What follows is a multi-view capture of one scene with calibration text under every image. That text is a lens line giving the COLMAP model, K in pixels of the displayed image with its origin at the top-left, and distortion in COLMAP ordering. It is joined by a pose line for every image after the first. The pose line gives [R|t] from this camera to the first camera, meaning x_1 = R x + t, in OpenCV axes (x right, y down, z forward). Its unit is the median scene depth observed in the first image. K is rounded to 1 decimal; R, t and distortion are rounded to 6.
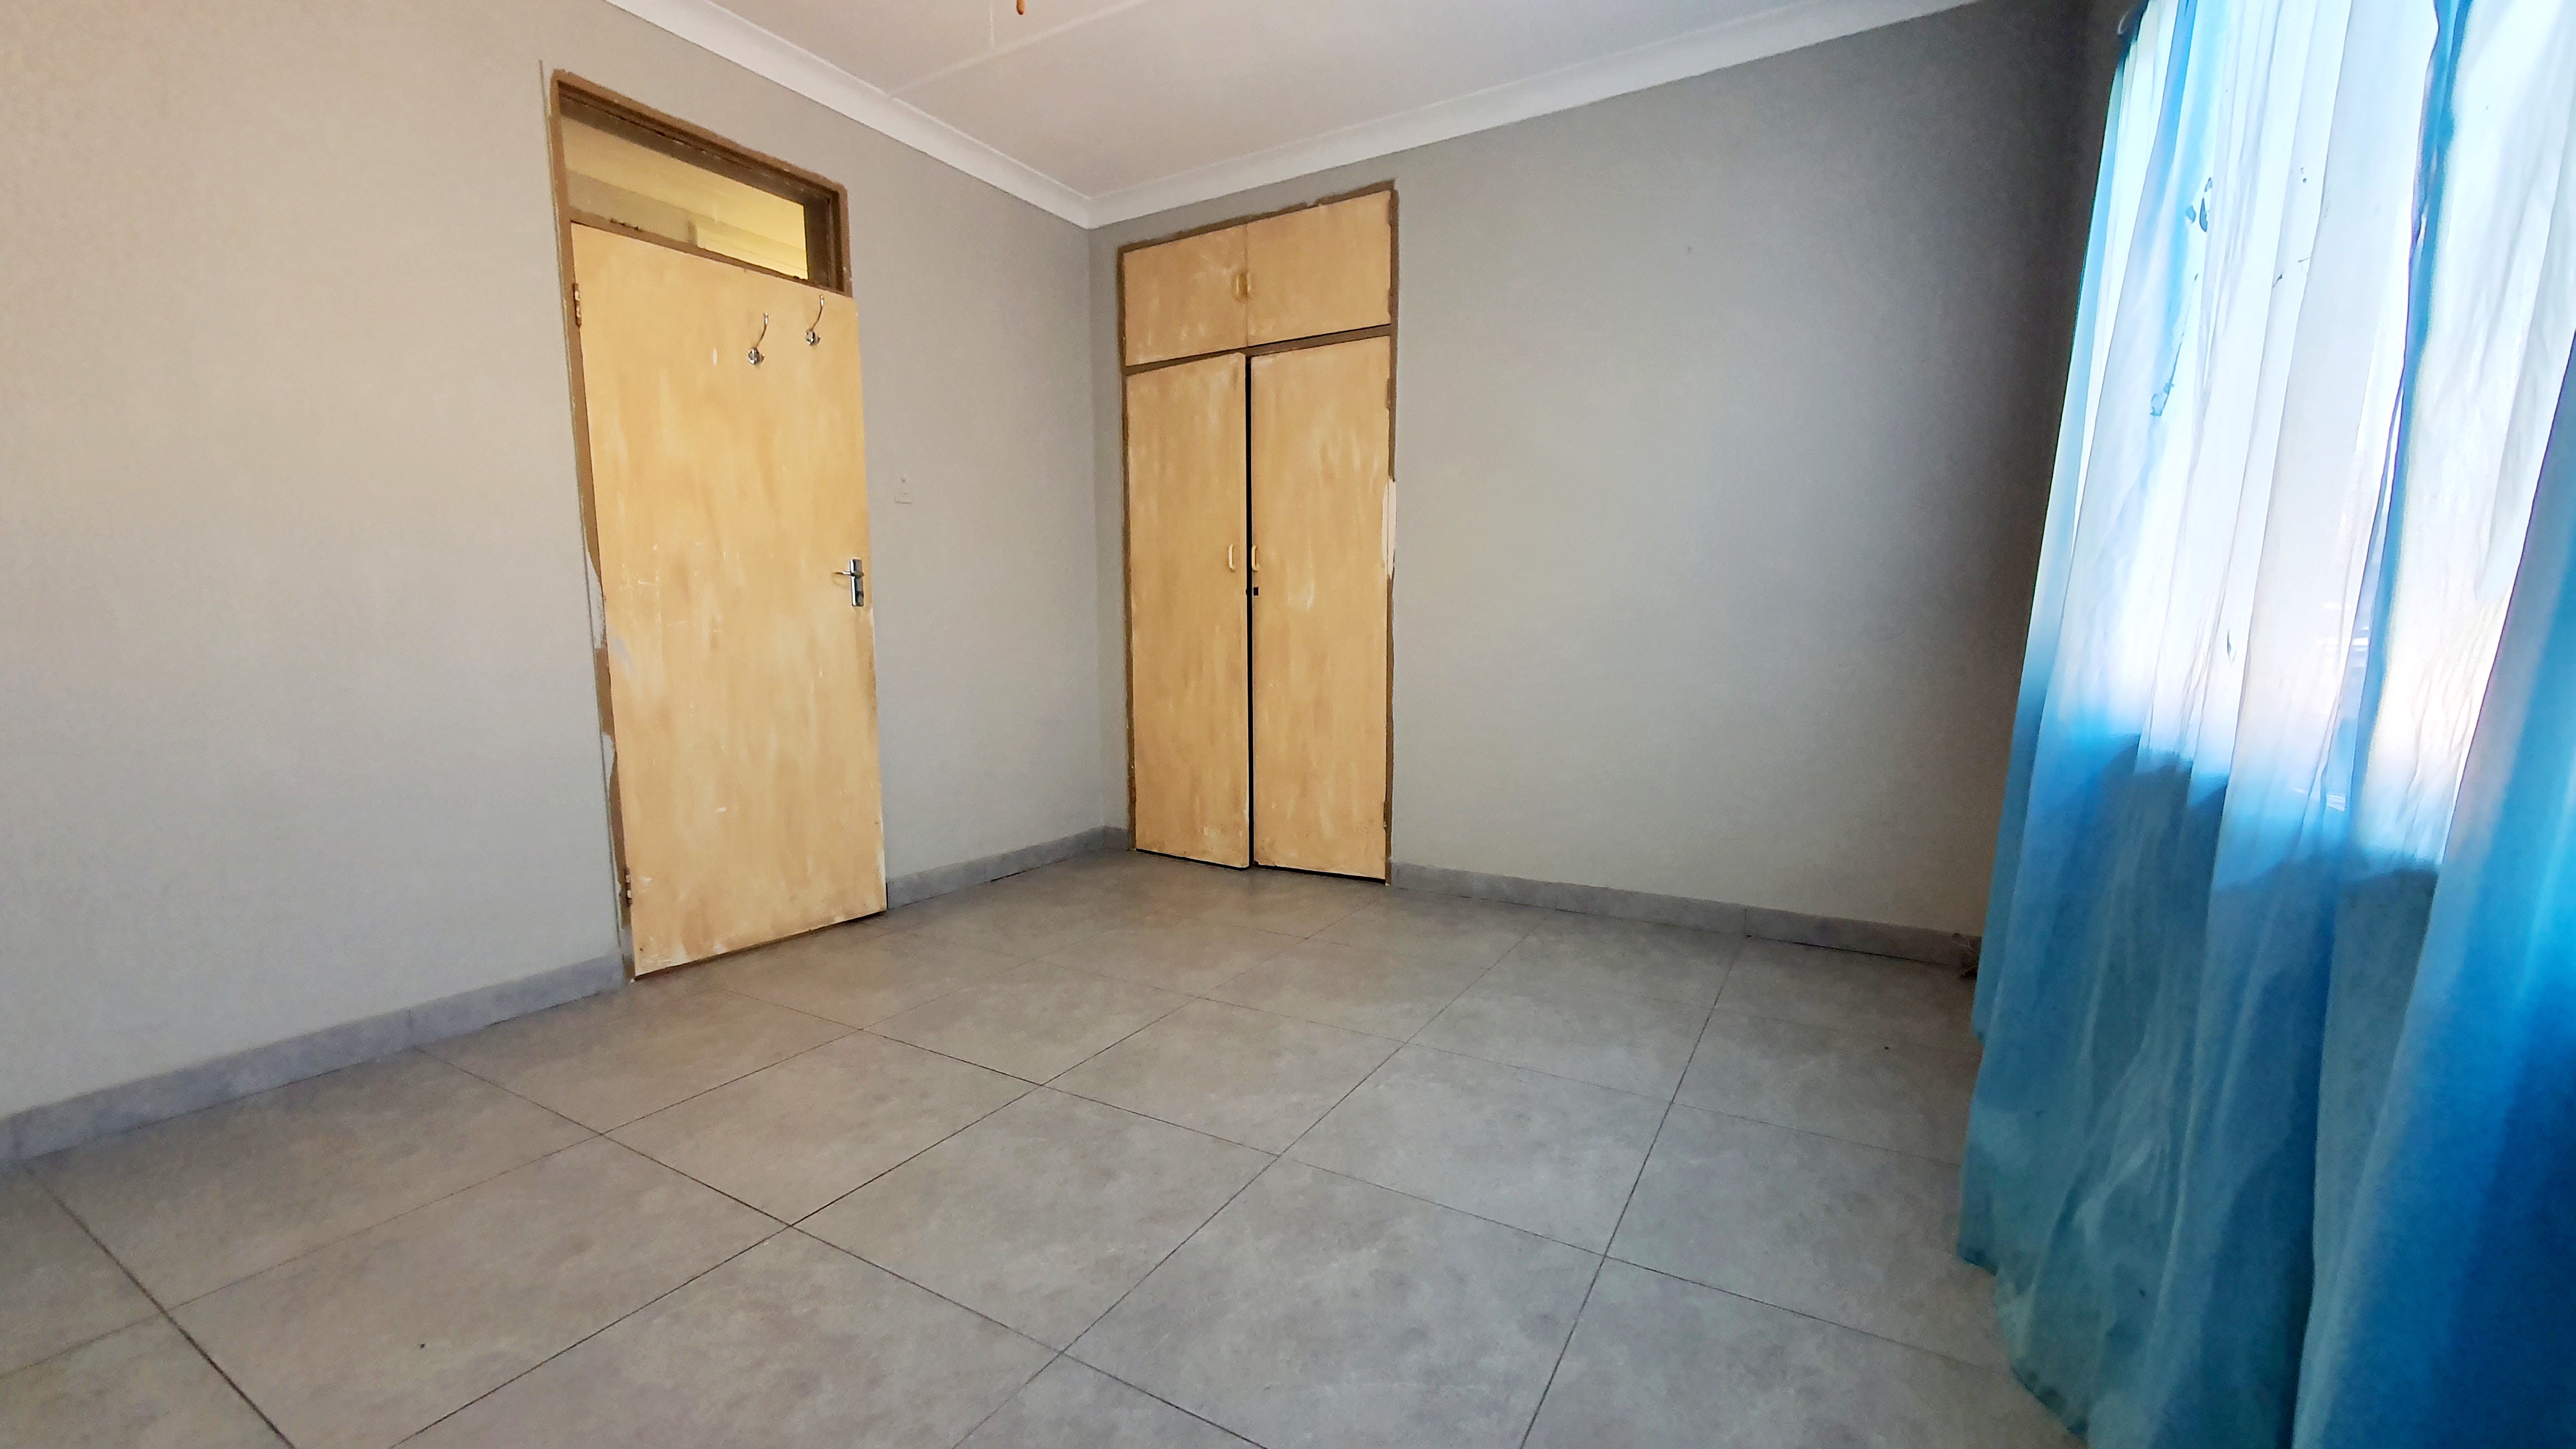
lens RADIAL K [[1027.6, 0, 1279.8], [0, 1027.6, 749.3], [0, 0, 1]] dist [0.000803, -0.000904]
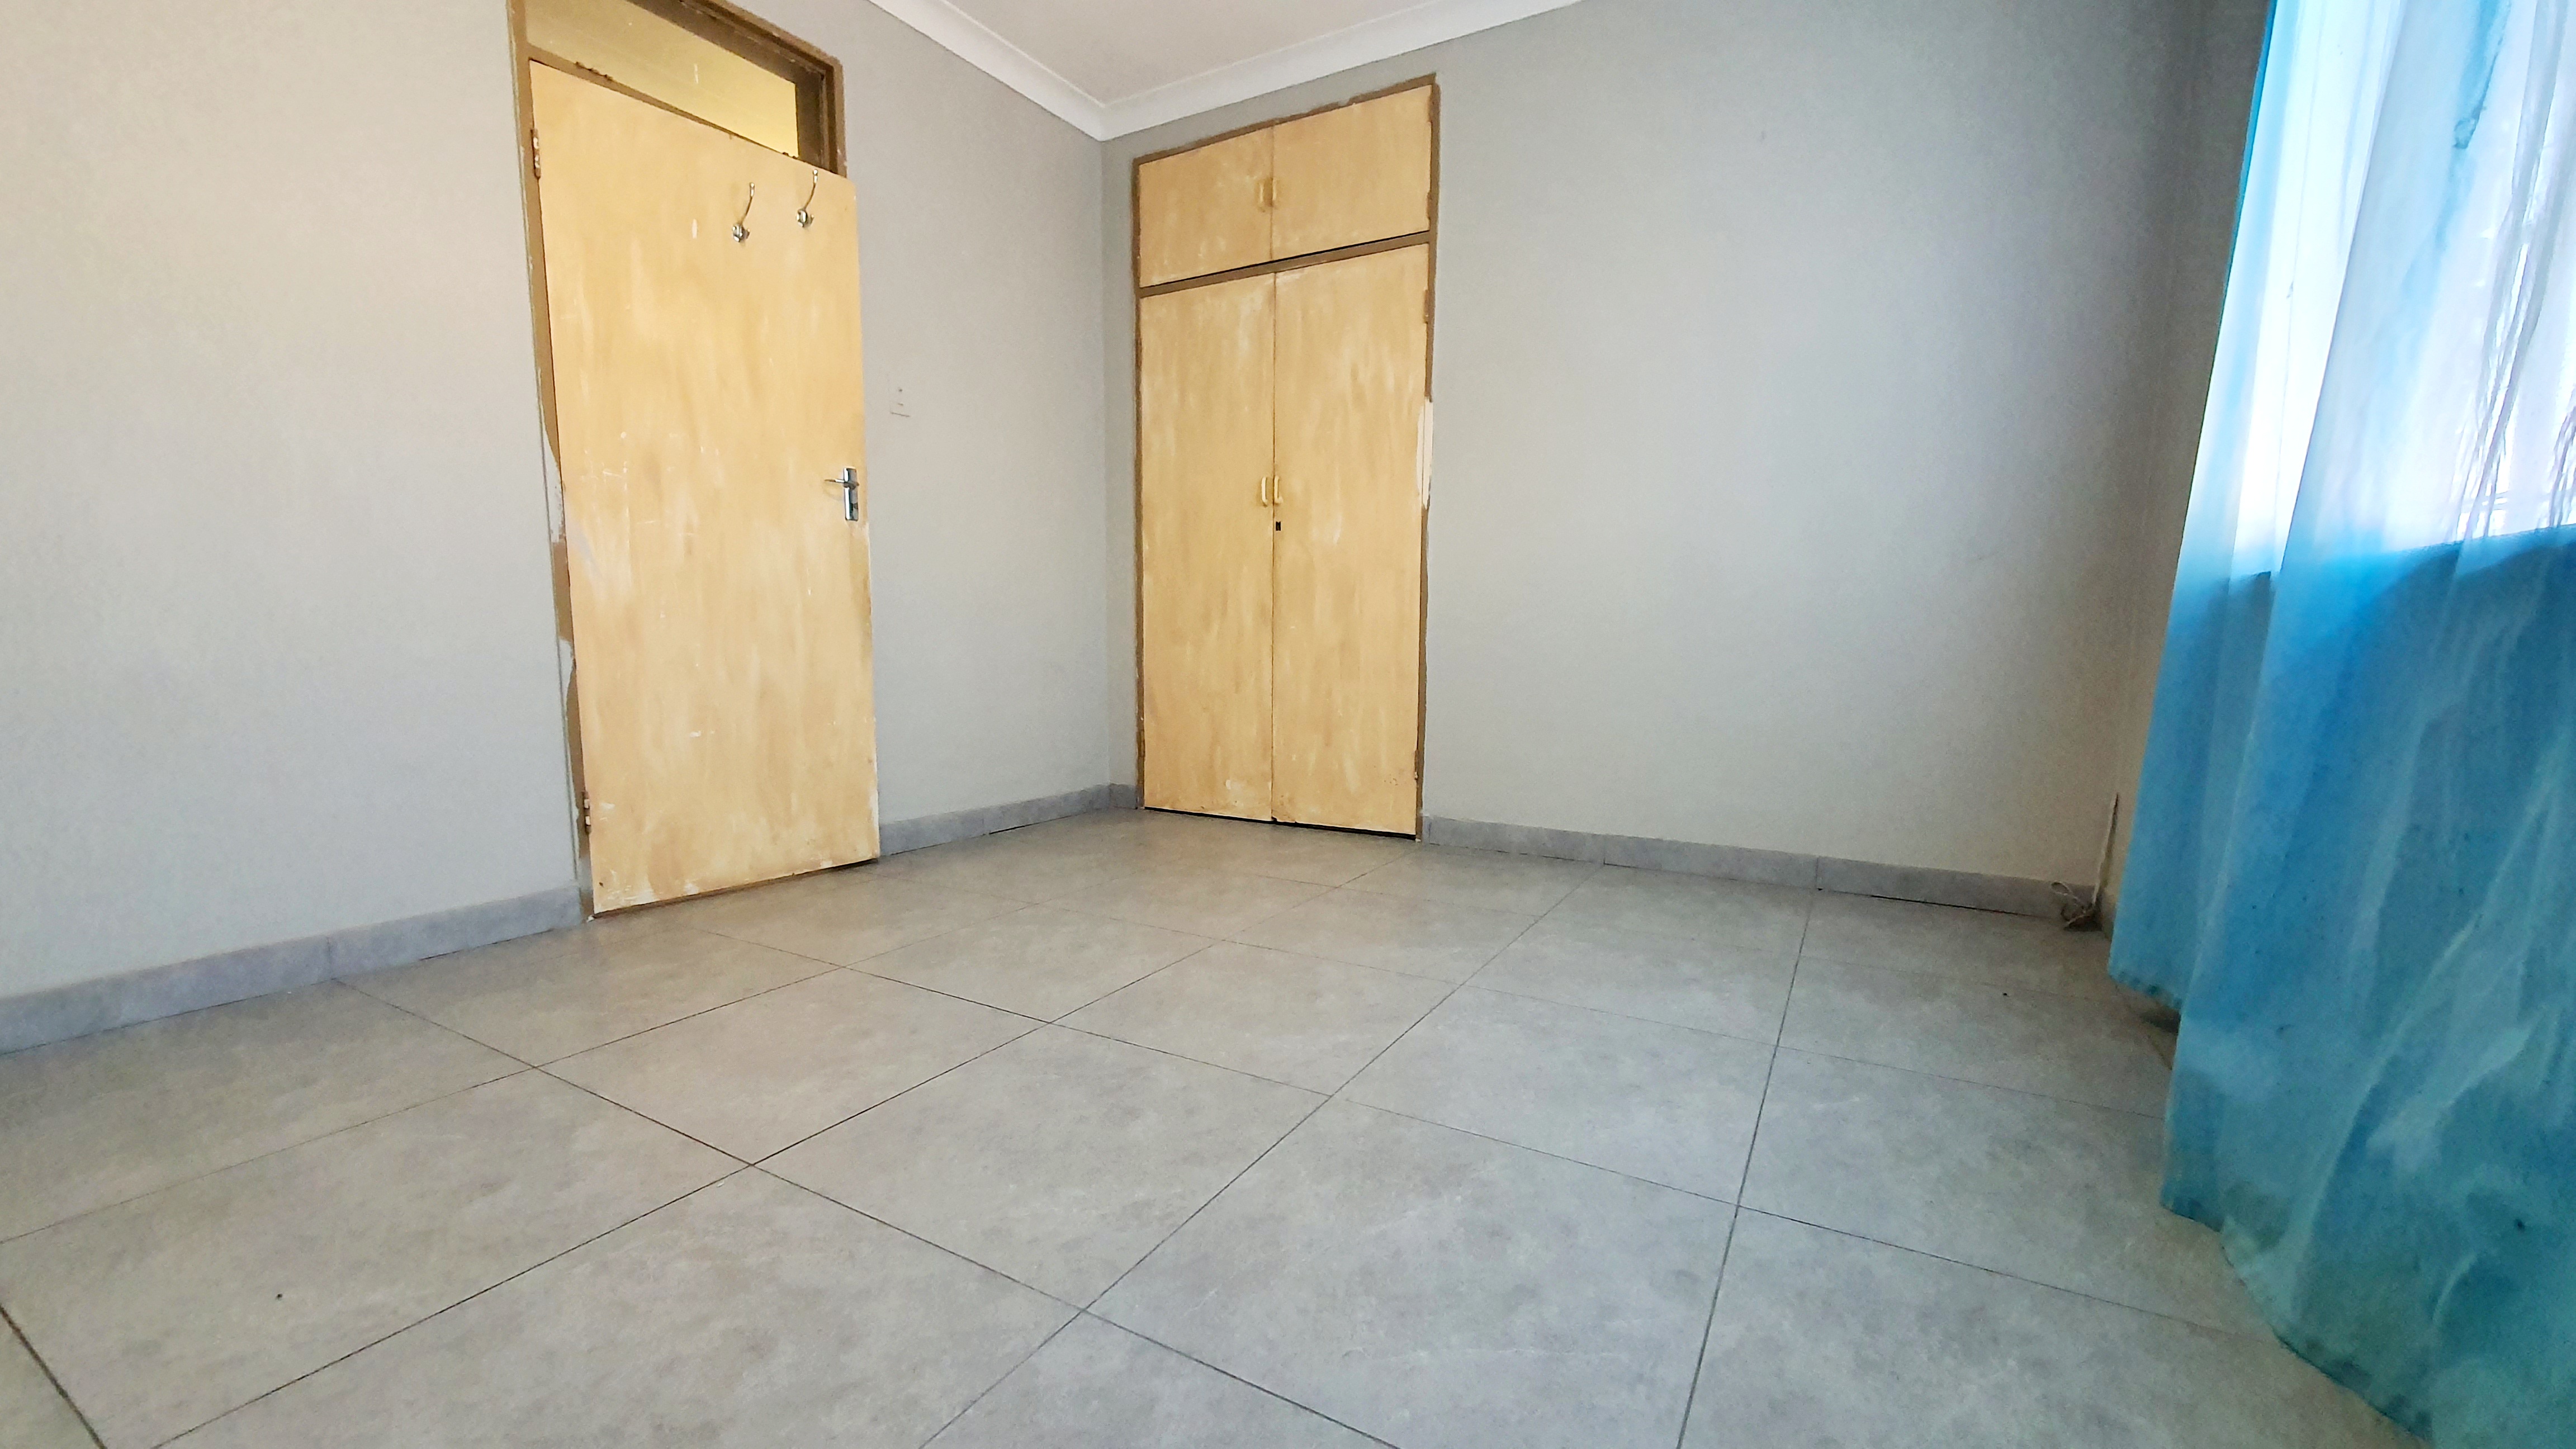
lens RADIAL K [[1027.6, 0, 1279.8], [0, 1027.6, 749.3], [0, 0, 1]] dist [0.000803, -0.000904]
pose [[0.999944, 0.009710, 0.004312, -0.035851], [-0.009684, 0.999934, -0.006102, 0.082248], [-0.004371, 0.006060, 0.999972, 0.105639]]
